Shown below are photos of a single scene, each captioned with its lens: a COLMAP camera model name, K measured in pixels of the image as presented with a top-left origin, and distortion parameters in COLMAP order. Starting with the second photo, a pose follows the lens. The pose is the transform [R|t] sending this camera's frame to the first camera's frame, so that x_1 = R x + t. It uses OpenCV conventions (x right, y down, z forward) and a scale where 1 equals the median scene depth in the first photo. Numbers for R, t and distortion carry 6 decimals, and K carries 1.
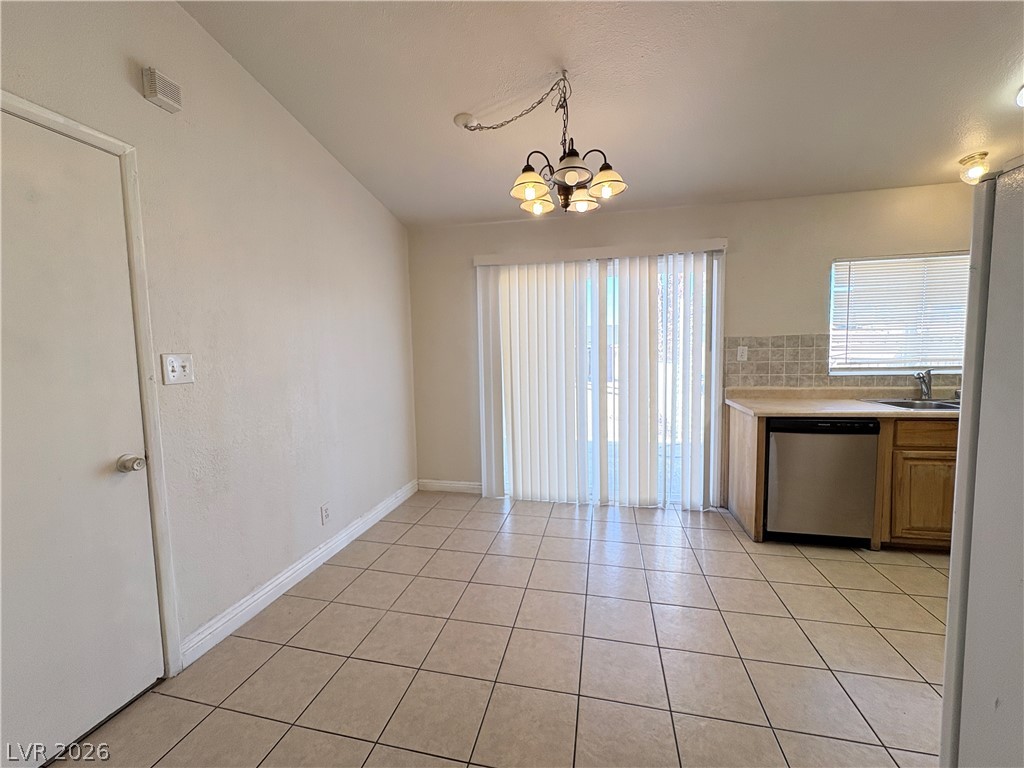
lens RADIAL K [[409.2, 0, 508.5], [0, 409.2, 382.5], [0, 0, 1]] dist [0.000967, 0.000290]
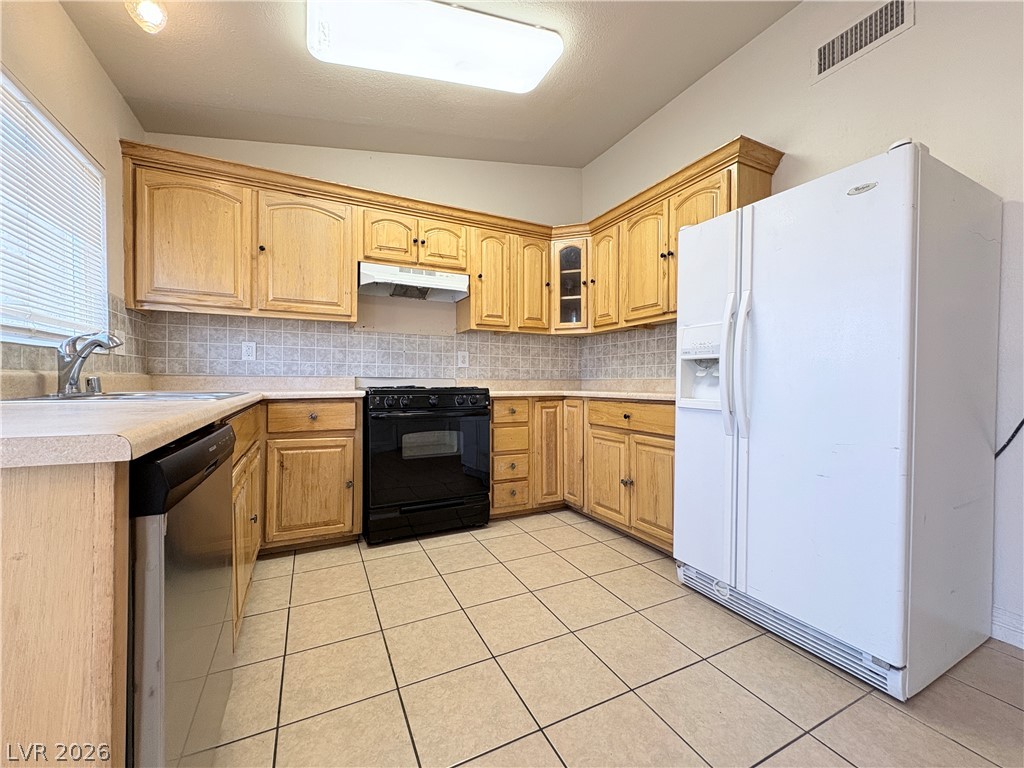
lens RADIAL K [[409.2, 0, 510.6], [0, 409.2, 385.8], [0, 0, 1]] dist [0.000967, 0.000290]
pose [[-0.627706, 0.010352, 0.778382, 0.278012], [0.069362, 0.996678, 0.042680, 0.043439], [-0.775354, 0.080781, -0.626339, 0.838796]]
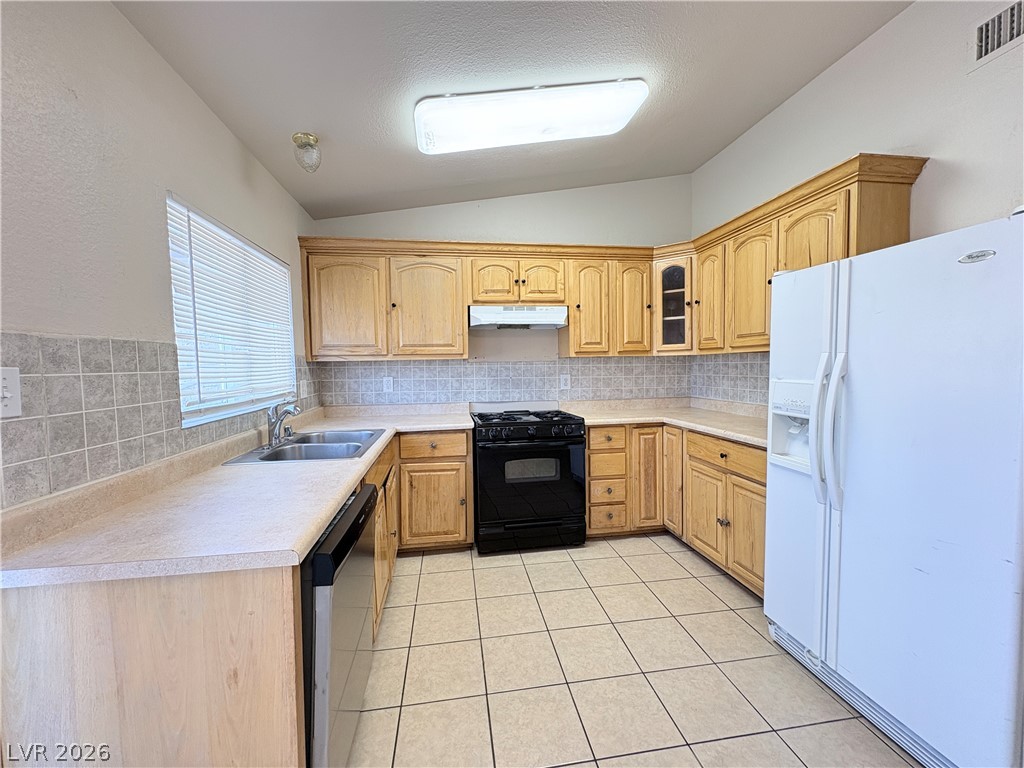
lens RADIAL K [[409.2, 0, 510.3], [0, 409.2, 384.8], [0, 0, 1]] dist [0.000967, 0.000290]
pose [[-0.362615, -0.019693, 0.931731, 0.186491], [0.095038, 0.993783, 0.057992, -0.060582], [-0.927080, 0.109578, -0.358489, 0.807946]]
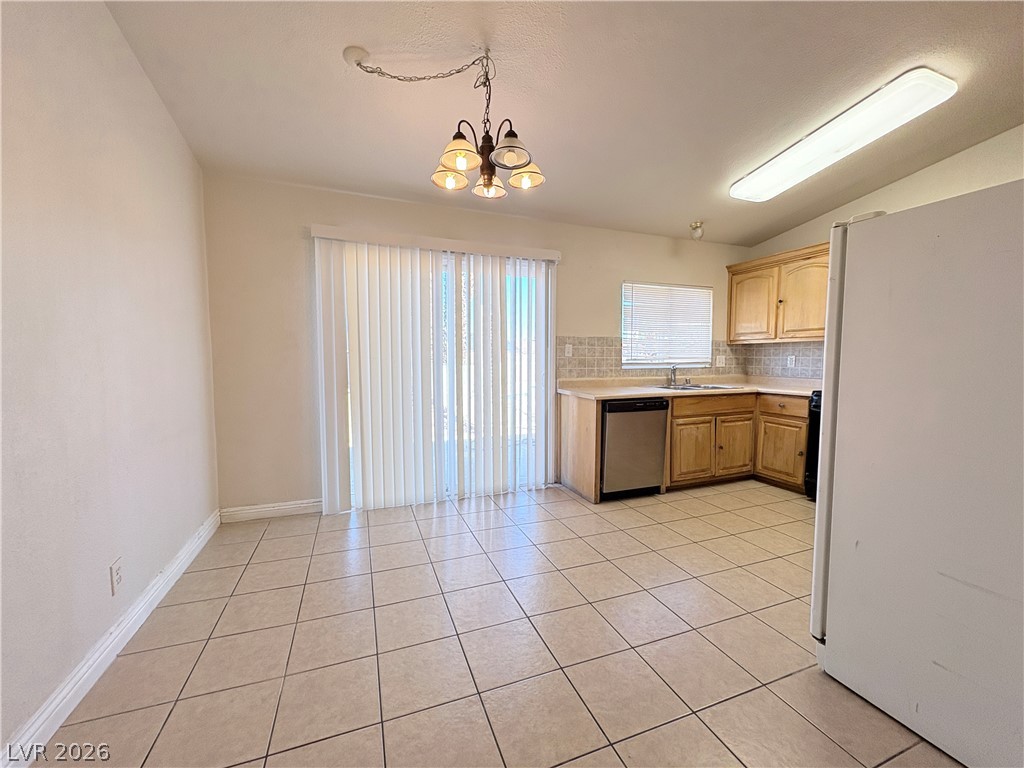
lens RADIAL K [[409.2, 0, 508.6], [0, 409.2, 383.2], [0, 0, 1]] dist [0.000967, 0.000290]
pose [[0.835123, -0.012955, 0.549910, -0.241327], [0.023217, 0.999662, -0.011709, 0.035657], [-0.549573, 0.022546, 0.835142, 0.107340]]
